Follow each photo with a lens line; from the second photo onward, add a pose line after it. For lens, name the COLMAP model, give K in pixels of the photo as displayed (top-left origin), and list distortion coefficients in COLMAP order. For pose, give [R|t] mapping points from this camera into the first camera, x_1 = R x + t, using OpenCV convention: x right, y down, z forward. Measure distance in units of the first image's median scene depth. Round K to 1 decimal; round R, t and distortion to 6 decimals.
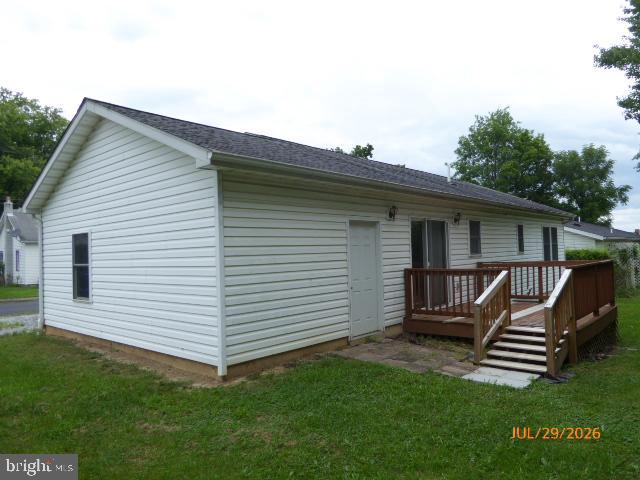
lens RADIAL K [[461.6, 0, 320.6], [0, 461.6, 239.7], [0, 0, 1]] dist [-0.058021, -0.000445]
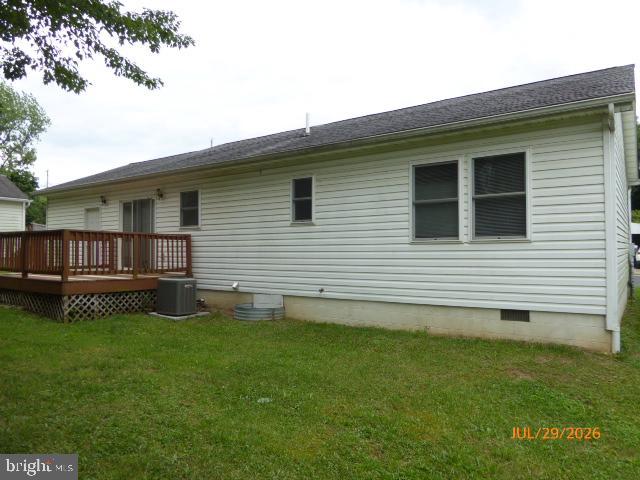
lens RADIAL K [[461.6, 0, 320.3], [0, 461.6, 239.9], [0, 0, 1]] dist [-0.058021, -0.000445]
pose [[0.117884, 0.011236, -0.992964, 1.402999], [0.027979, 0.999501, 0.014631, 0.057514], [0.992633, -0.029507, 0.117511, 1.223270]]
